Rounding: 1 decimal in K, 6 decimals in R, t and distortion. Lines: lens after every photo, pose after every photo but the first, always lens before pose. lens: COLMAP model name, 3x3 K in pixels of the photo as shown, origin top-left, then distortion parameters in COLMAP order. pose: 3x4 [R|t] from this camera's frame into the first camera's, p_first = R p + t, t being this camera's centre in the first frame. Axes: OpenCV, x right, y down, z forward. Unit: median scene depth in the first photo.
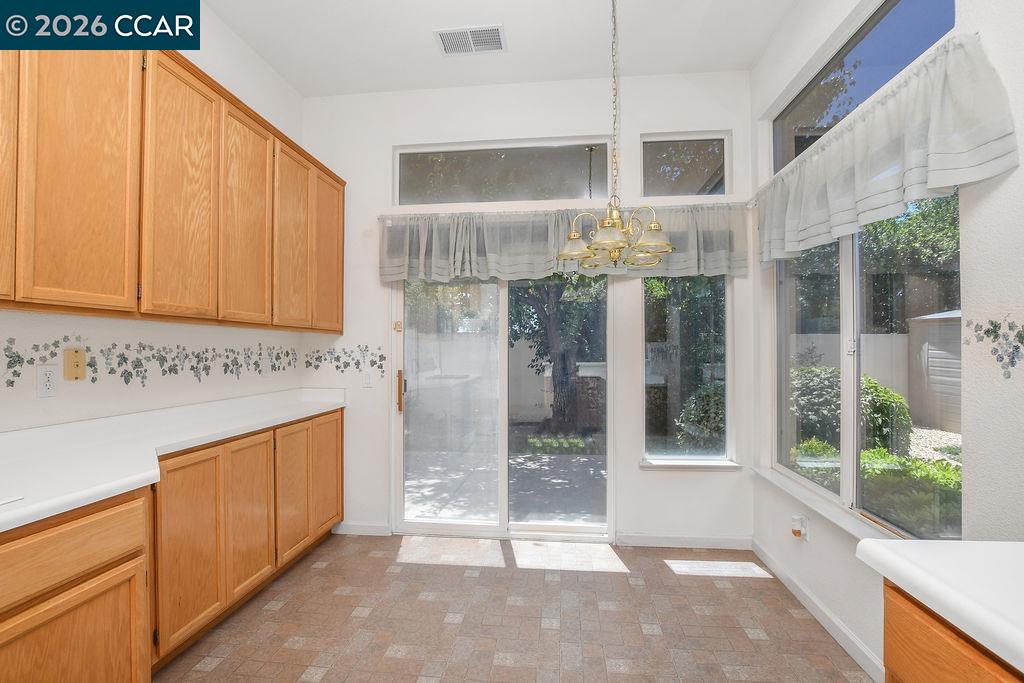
lens RADIAL K [[483.7, 0, 506.7], [0, 483.7, 347.6], [0, 0, 1]] dist [-0.020420, 0.000175]
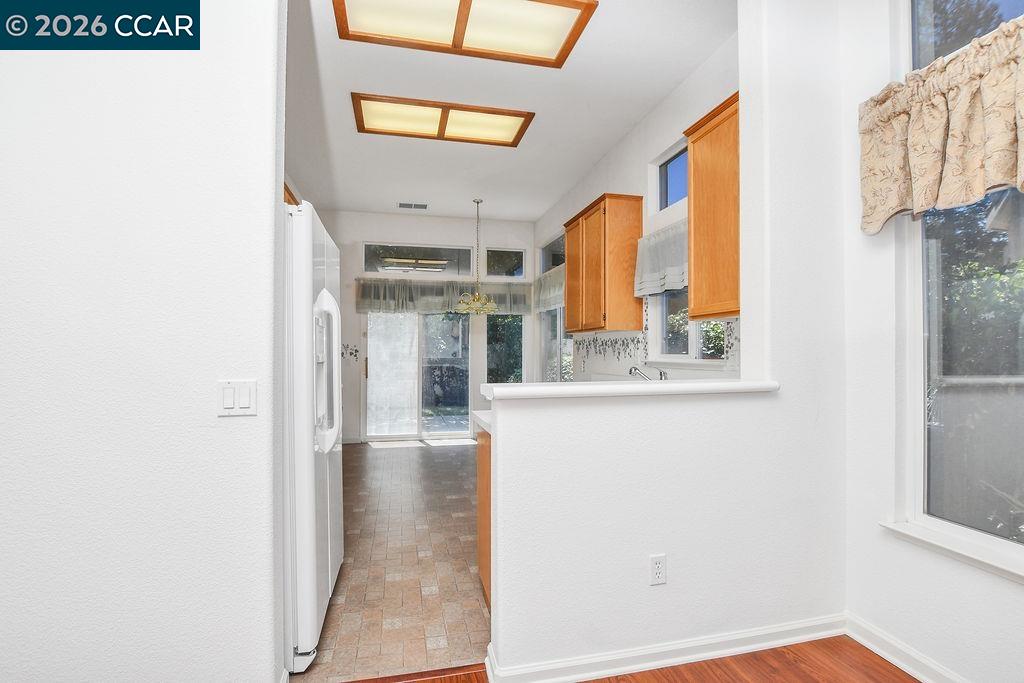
lens RADIAL K [[481.5, 0, 513.7], [0, 481.5, 345.7], [0, 0, 1]] dist [-0.002395, -0.000080]
pose [[0.940287, 0.007451, 0.340301, -0.333693], [-0.005482, 0.999962, -0.006748, 0.009592], [-0.340339, 0.004479, 0.940292, -1.057629]]
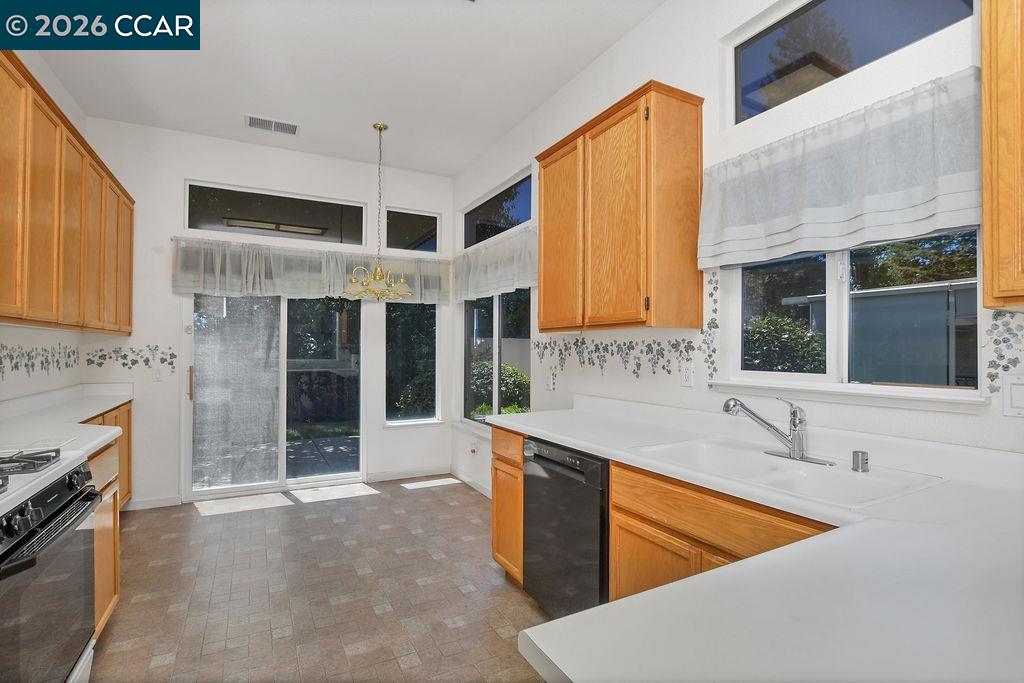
lens RADIAL K [[483.7, 0, 506.7], [0, 483.7, 347.6], [0, 0, 1]] dist [-0.020420, 0.000175]
pose [[0.827202, 0.008178, 0.561844, -0.249159], [-0.010100, 0.999949, 0.000315, -0.008534], [-0.561813, -0.005935, 0.827243, -0.451654]]
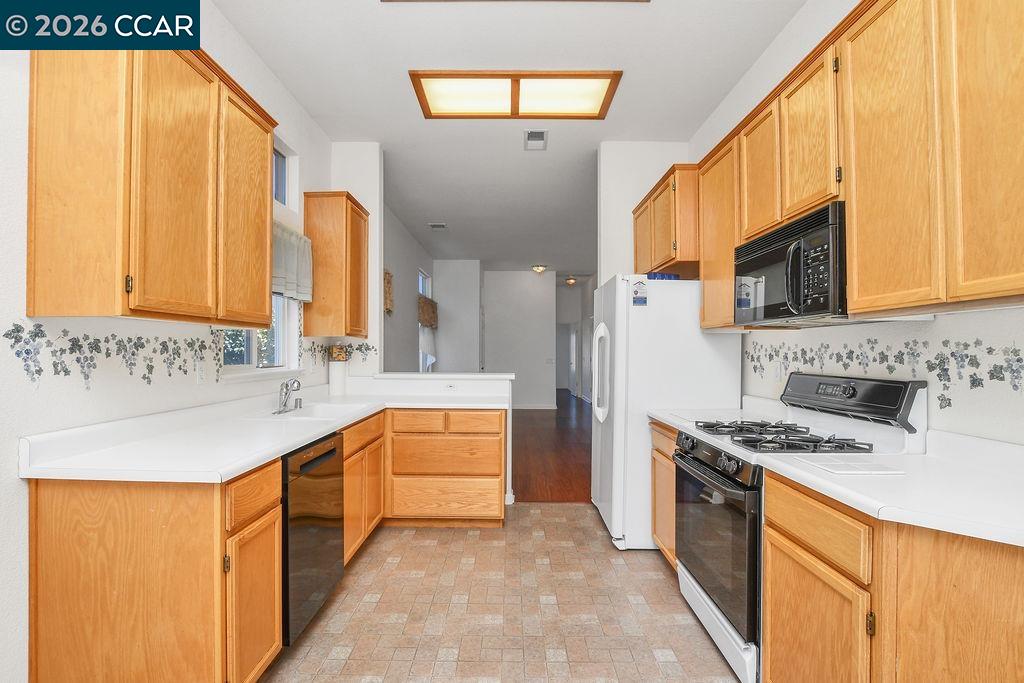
lens RADIAL K [[481.5, 0, 513.7], [0, 481.5, 345.7], [0, 0, 1]] dist [-0.002395, -0.000080]
pose [[-0.993306, 0.001795, -0.115501, -0.012718], [0.004194, 0.999780, -0.020533, 0.004879], [0.115439, -0.020880, -0.993095, 0.801843]]
